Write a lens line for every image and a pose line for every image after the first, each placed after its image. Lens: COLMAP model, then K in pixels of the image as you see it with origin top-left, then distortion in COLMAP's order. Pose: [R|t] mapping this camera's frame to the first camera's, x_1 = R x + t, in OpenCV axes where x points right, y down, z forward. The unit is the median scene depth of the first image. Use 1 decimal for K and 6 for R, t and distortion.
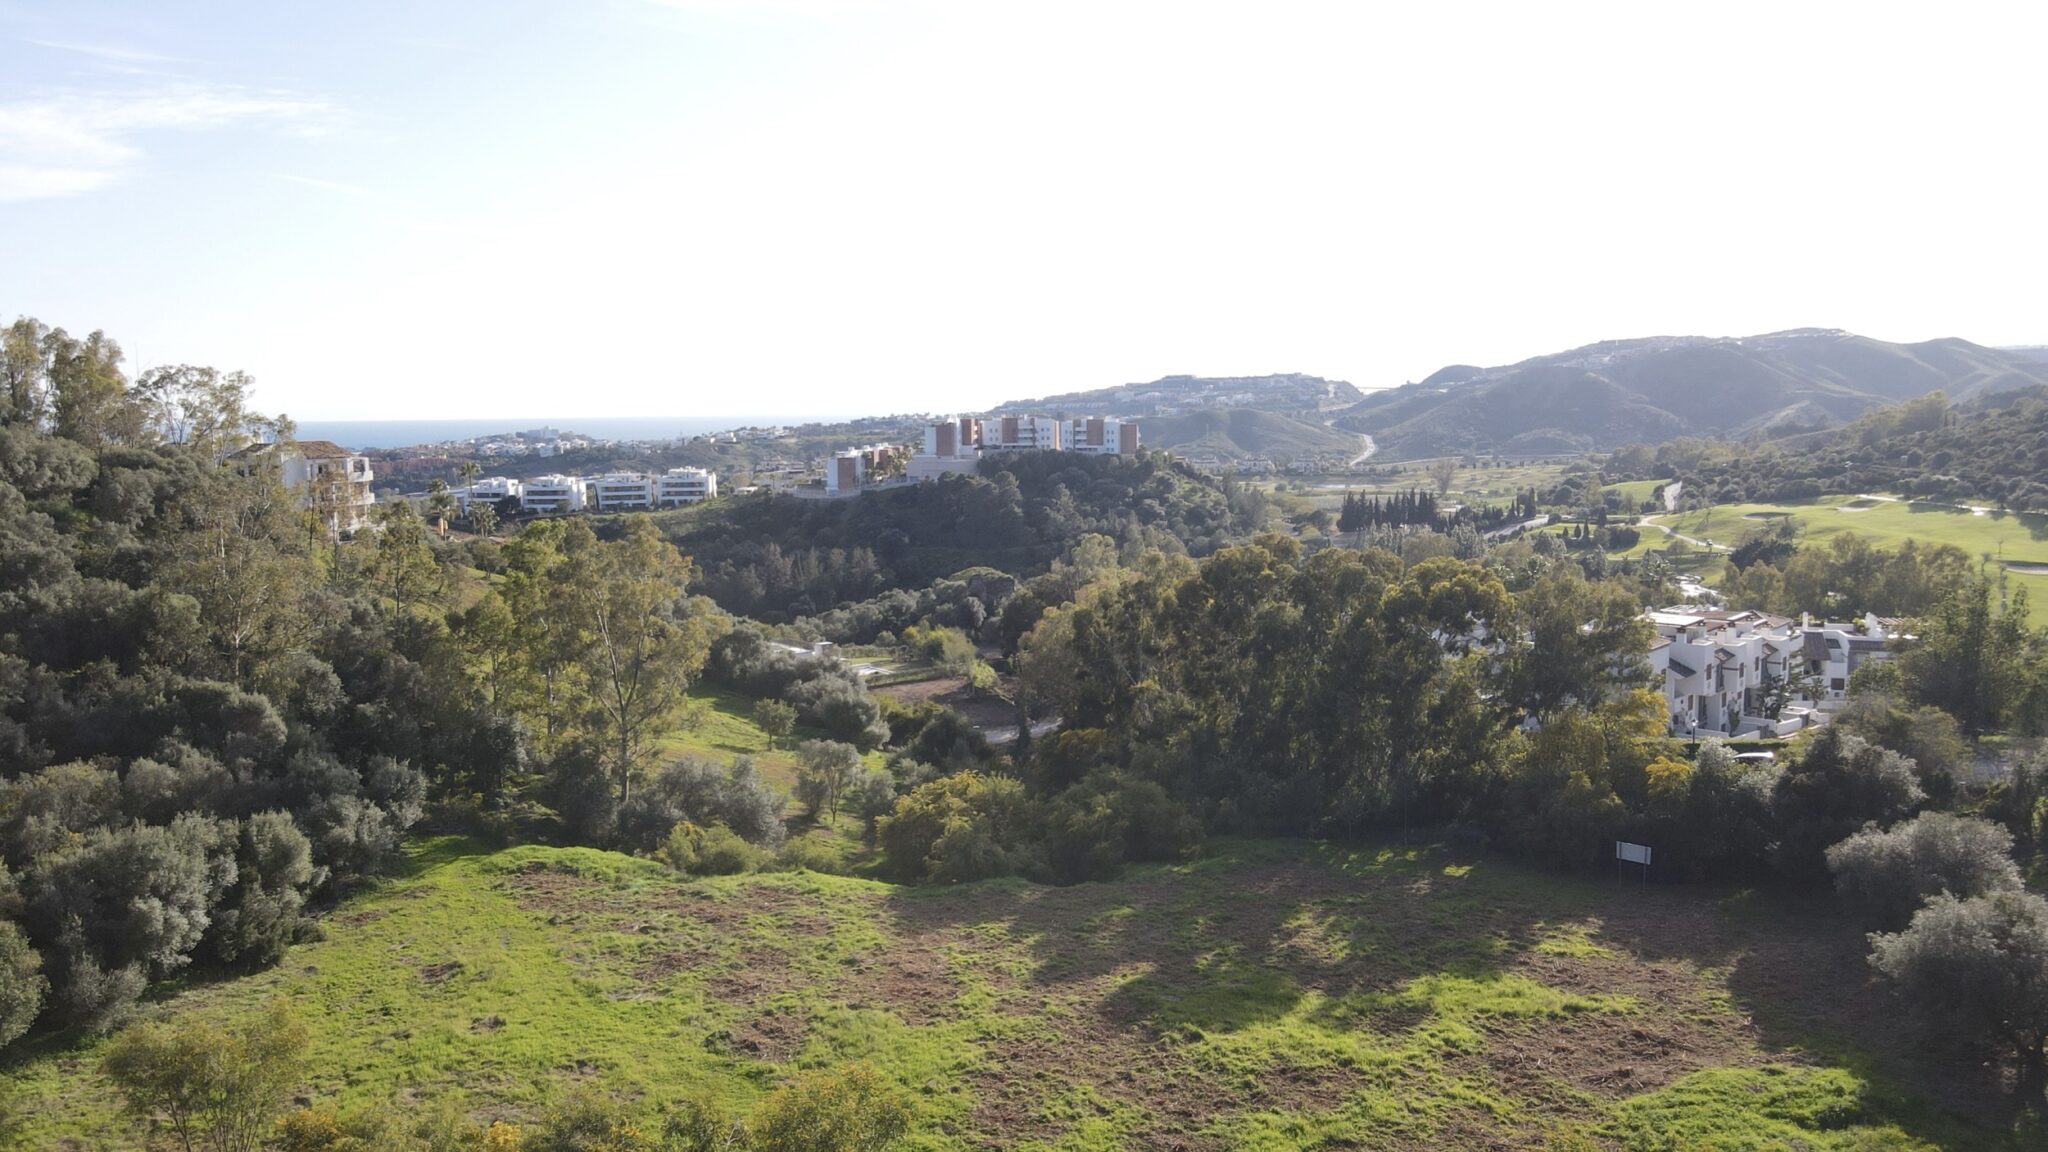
lens RADIAL K [[1520.1, 0, 1003.5], [0, 1520.1, 569.3], [0, 0, 1]] dist [-0.005360, 0.029846]
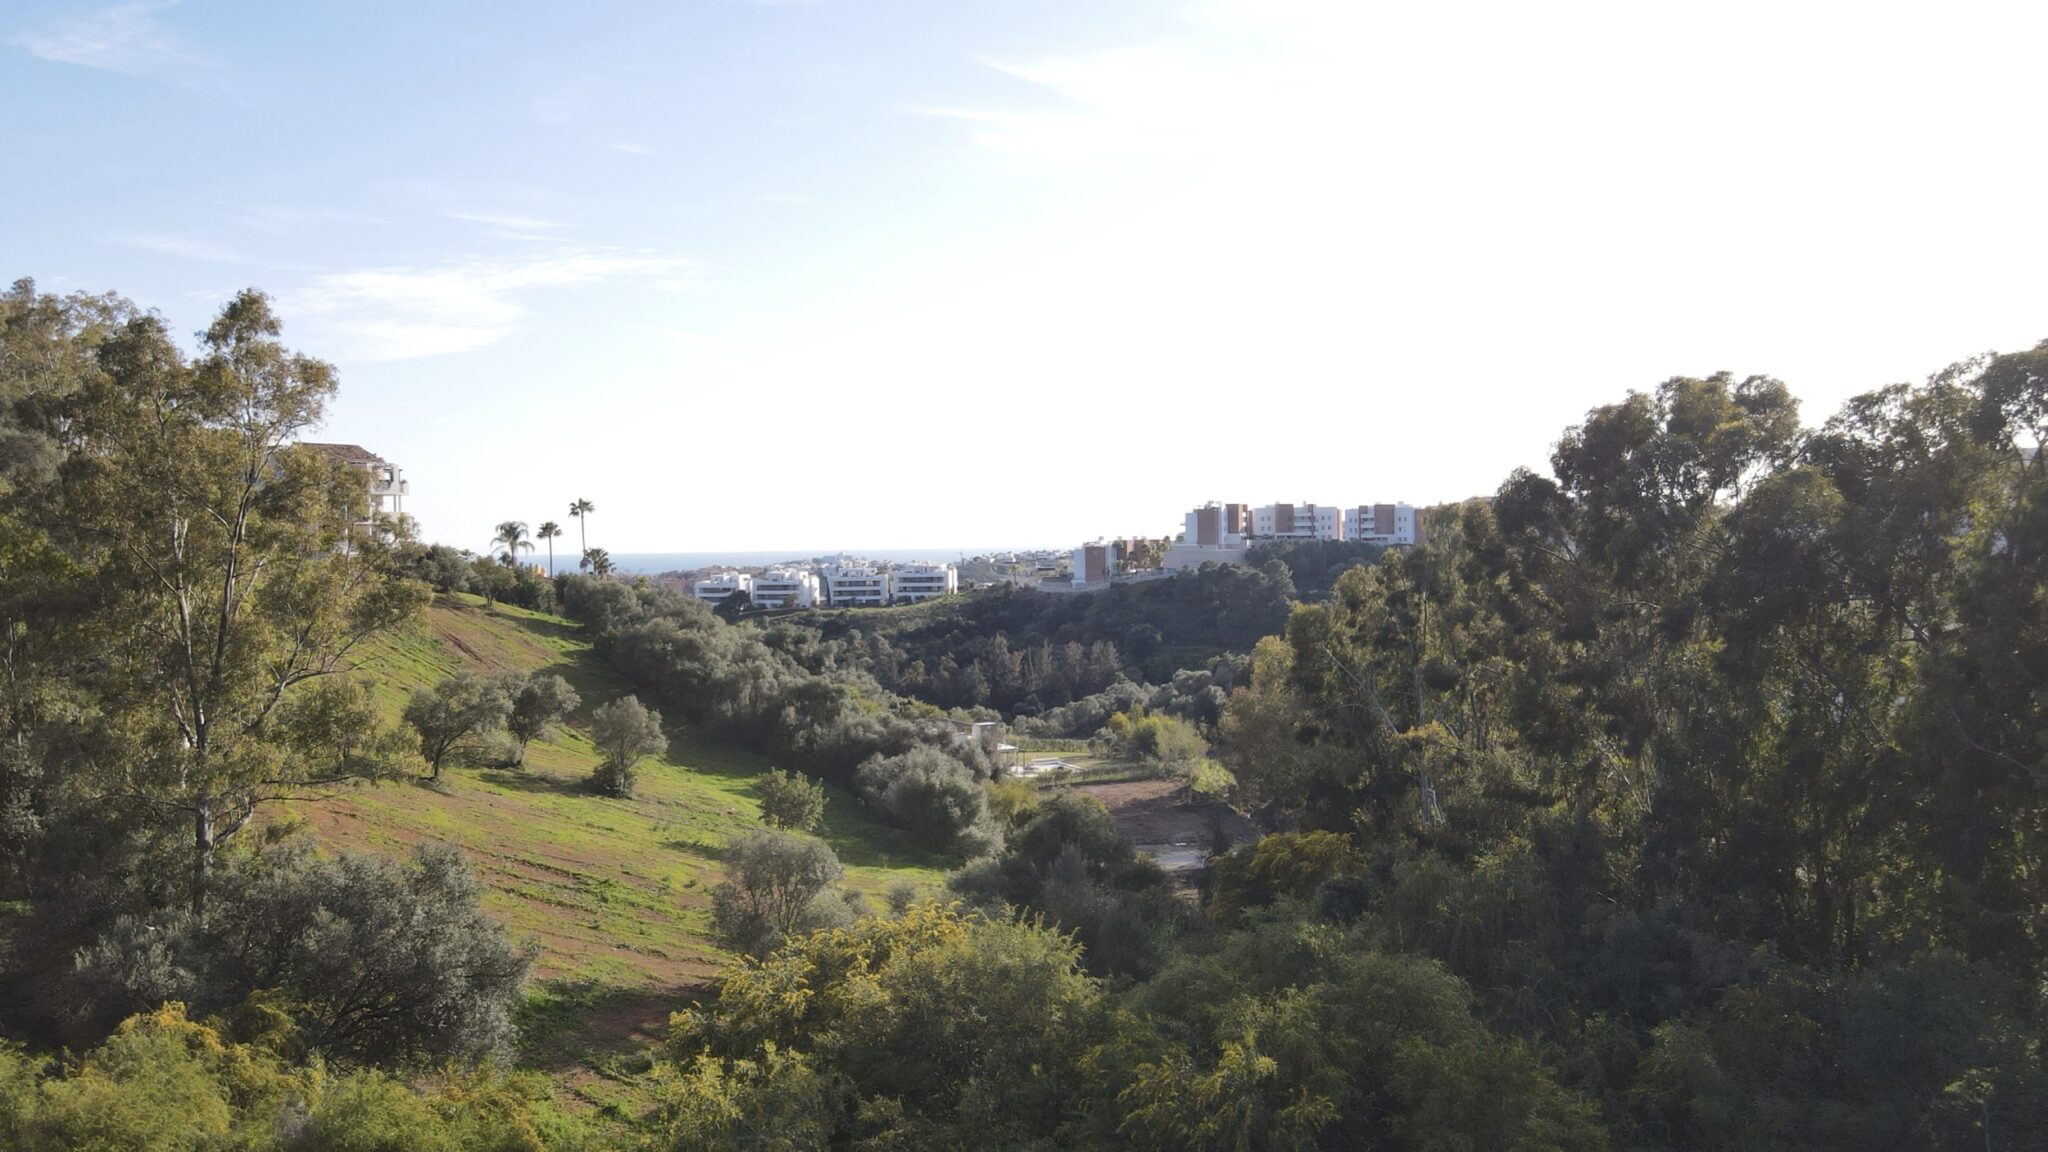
lens RADIAL K [[1520.1, 0, 998.0], [0, 1520.1, 542.3], [0, 0, 1]] dist [-0.005360, 0.029846]
pose [[0.980877, -0.001297, -0.194622, 0.039577], [-0.019128, 0.994494, -0.103032, 0.048344], [0.193684, 0.104784, 0.975452, 0.366358]]
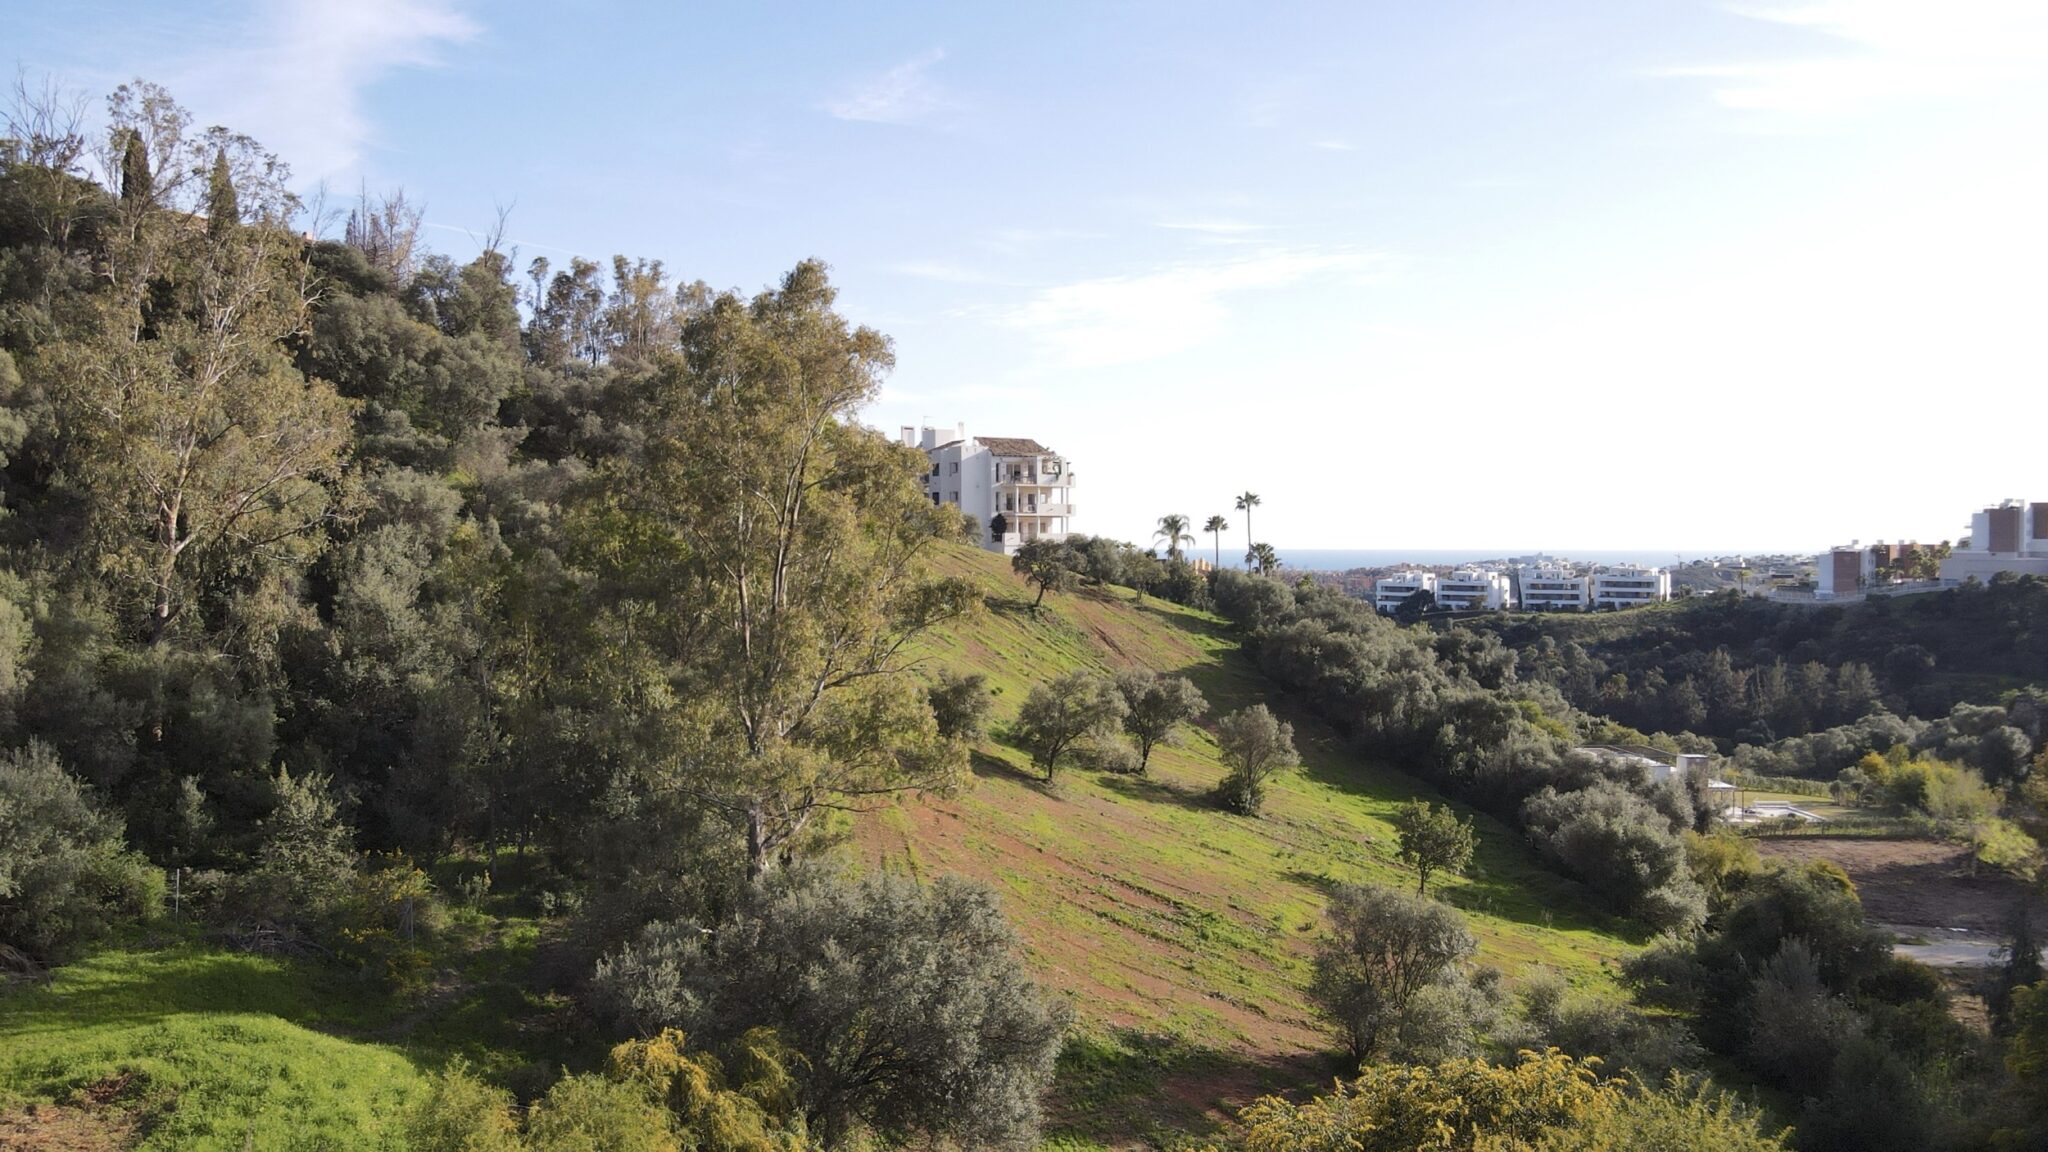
lens RADIAL K [[1520.1, 0, 1011.0], [0, 1520.1, 562.5], [0, 0, 1]] dist [-0.005360, 0.029846]
pose [[0.805062, 0.022995, -0.592745, 0.032893], [-0.077097, 0.994829, -0.066119, 0.042486], [0.588160, 0.098929, 0.802671, 0.424831]]
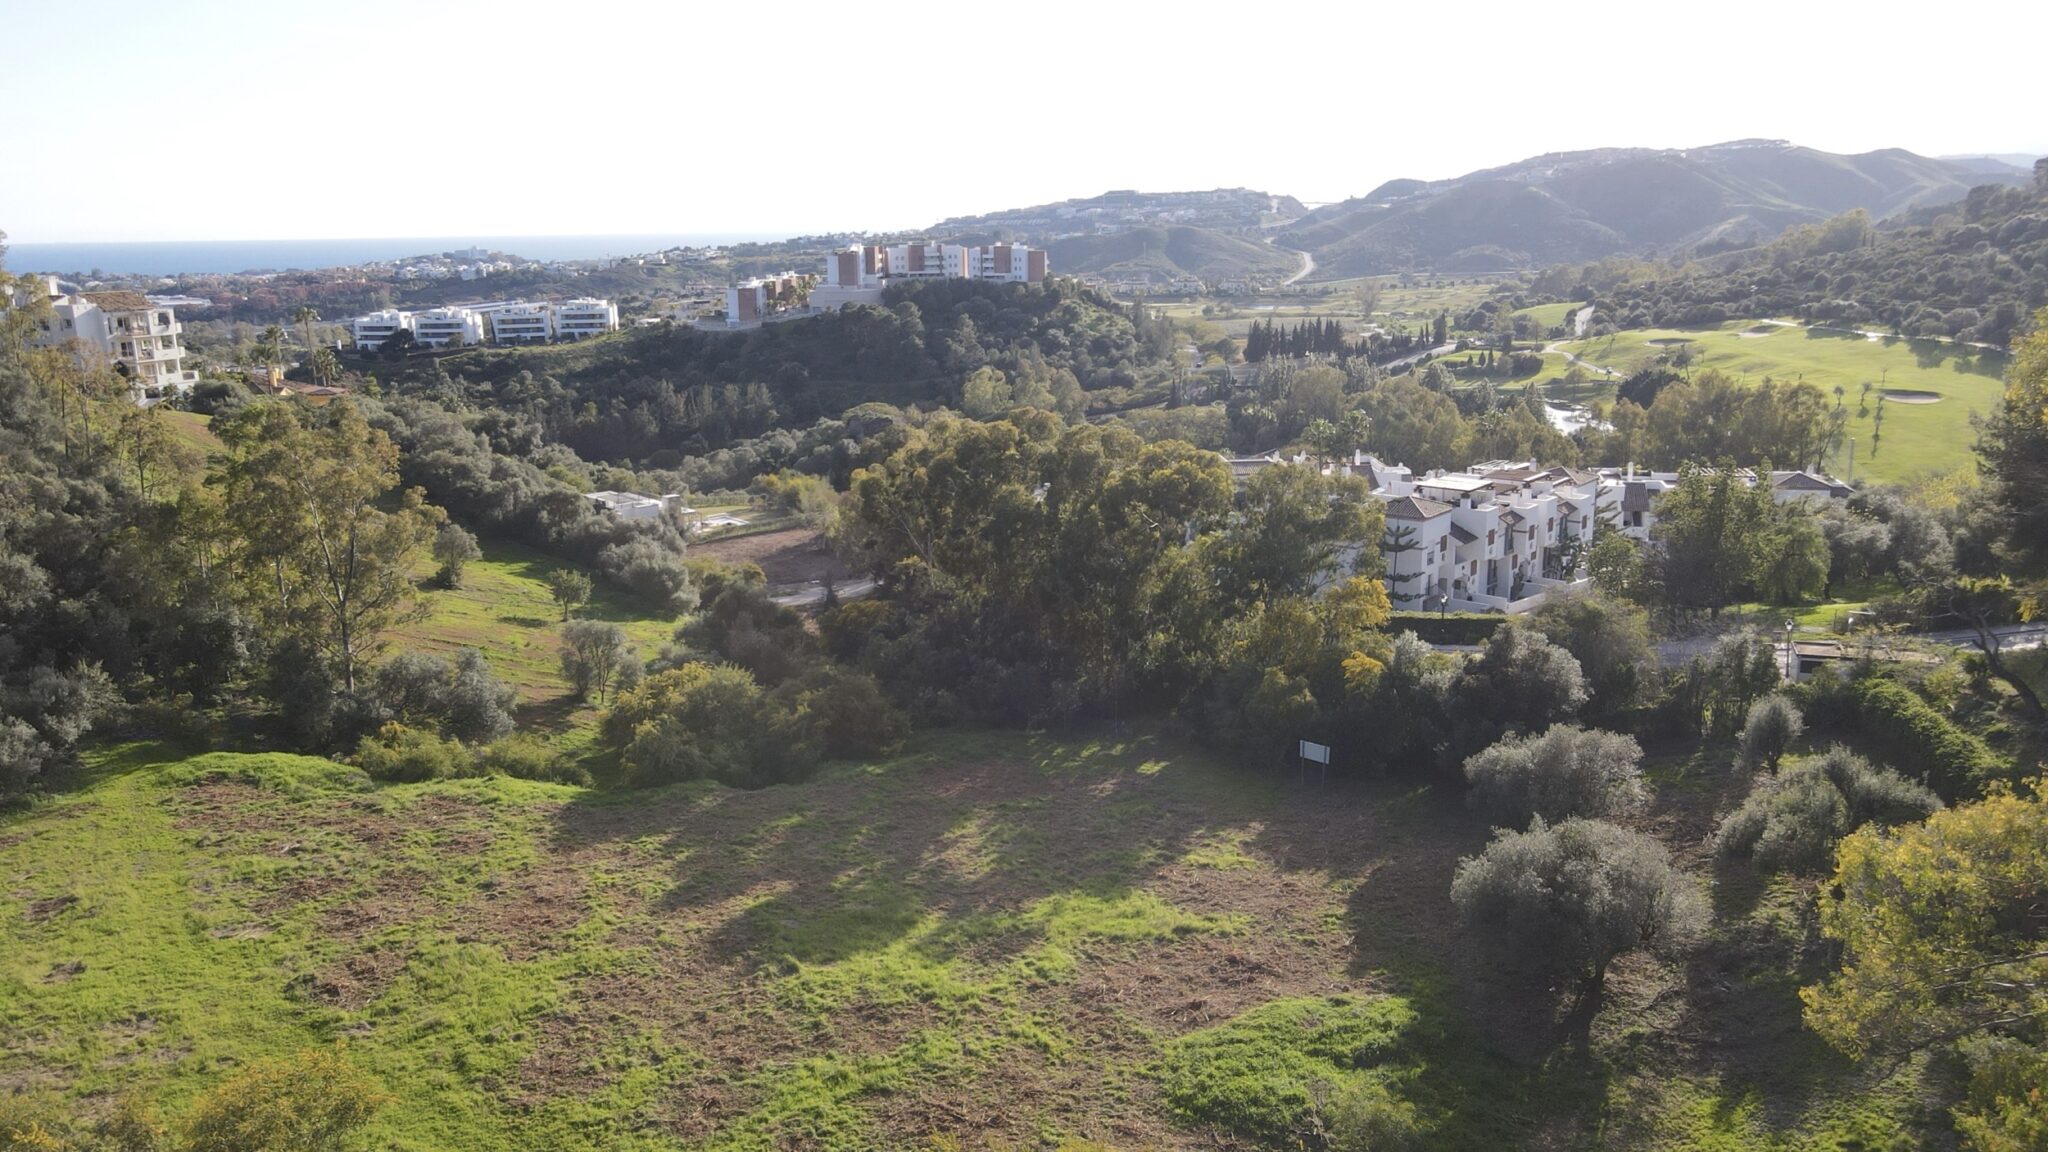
lens RADIAL K [[1520.1, 0, 1002.9], [0, 1520.1, 562.4], [0, 0, 1]] dist [-0.005360, 0.029846]
pose [[0.999460, -0.012315, 0.030456, 0.086301], [0.008761, 0.993422, 0.114173, -0.024573], [-0.031661, -0.113844, 0.992994, 0.015875]]
